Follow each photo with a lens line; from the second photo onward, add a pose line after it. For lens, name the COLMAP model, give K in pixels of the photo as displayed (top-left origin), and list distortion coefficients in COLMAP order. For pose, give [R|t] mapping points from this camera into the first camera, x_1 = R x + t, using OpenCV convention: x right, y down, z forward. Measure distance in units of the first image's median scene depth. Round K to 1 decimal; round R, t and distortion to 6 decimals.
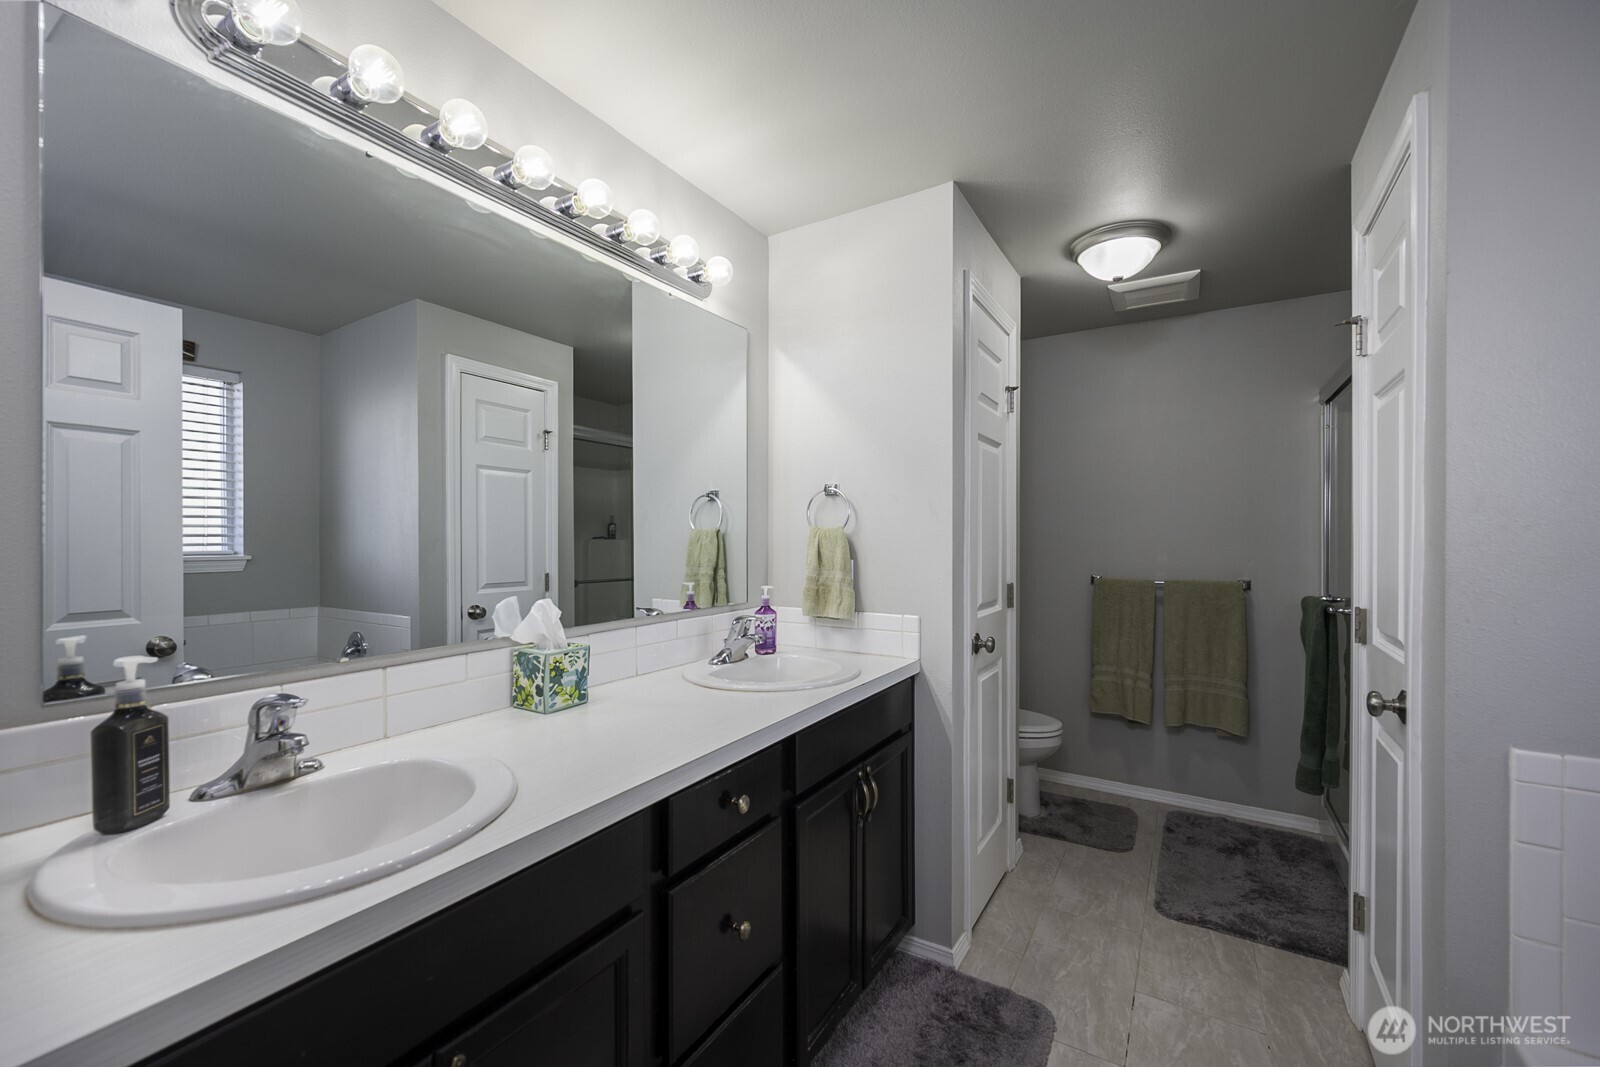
lens RADIAL K [[640.0, 0, 797.4], [0, 640.0, 535.2], [0, 0, 1]] dist [0.000602, 0.000120]
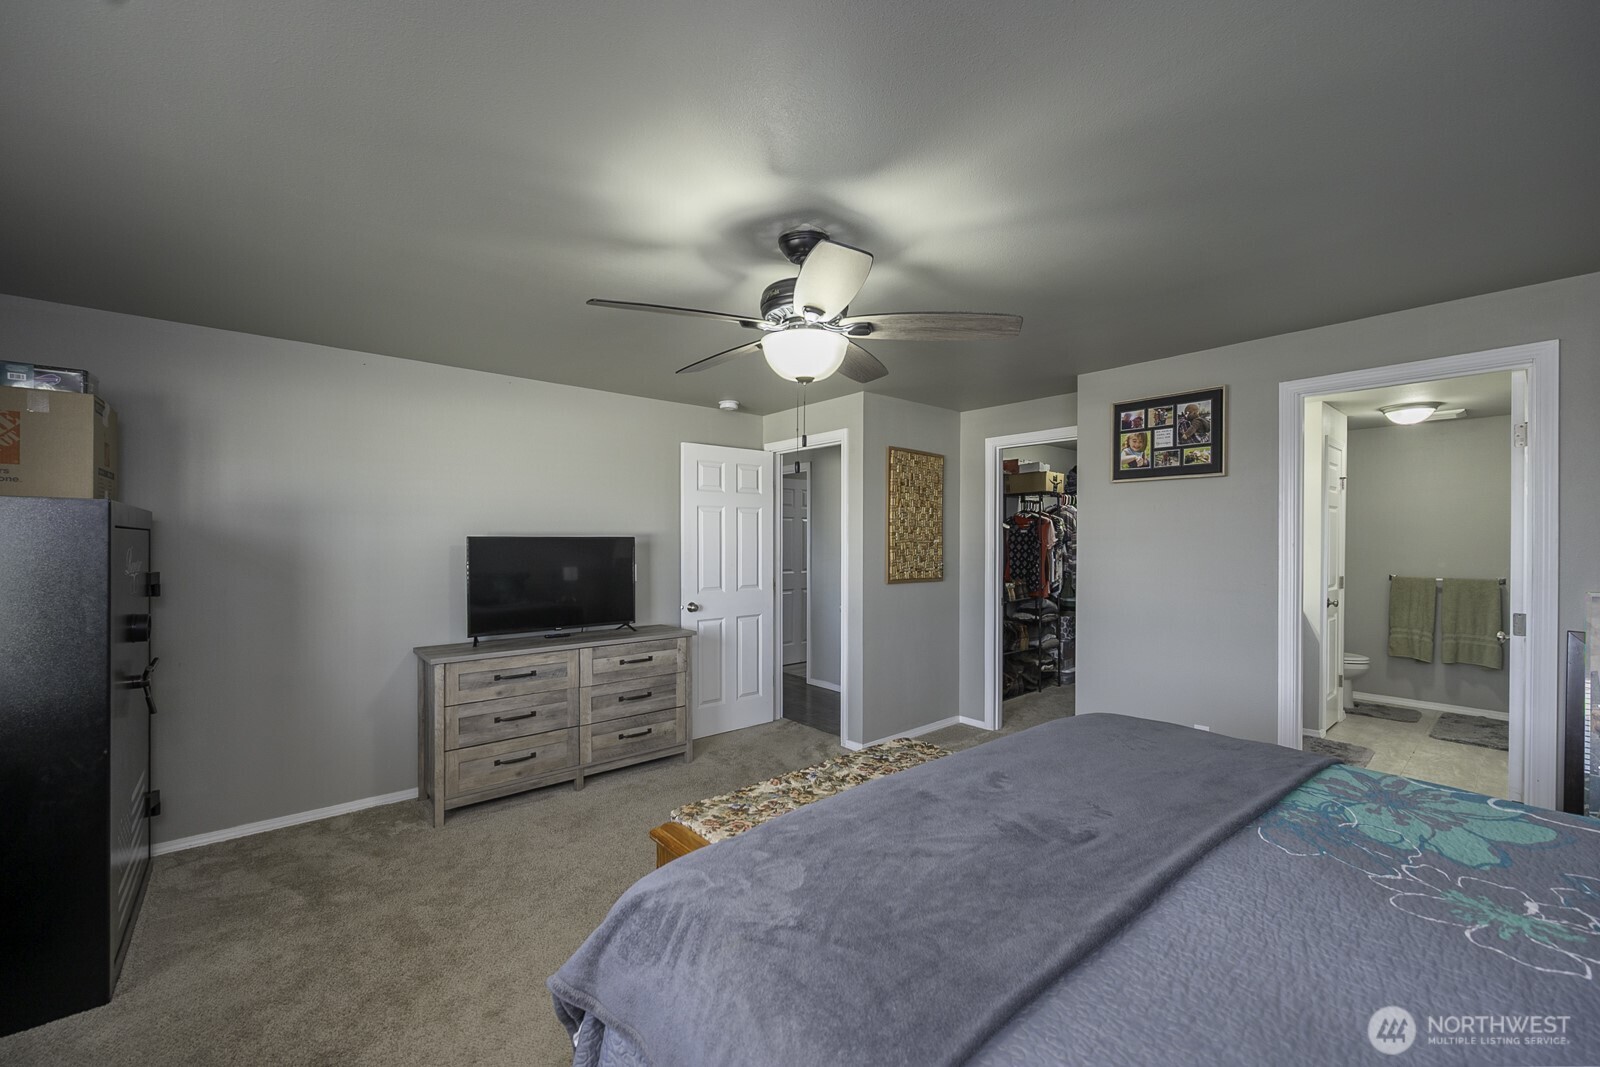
lens RADIAL K [[640.0, 0, 798.7], [0, 640.0, 544.5], [0, 0, 1]] dist [0.000602, 0.000120]
pose [[0.955307, 0.002959, -0.295599, -0.577025], [-0.000253, 0.999958, 0.009191, -0.034934], [0.295614, -0.008705, 0.955268, -1.168079]]
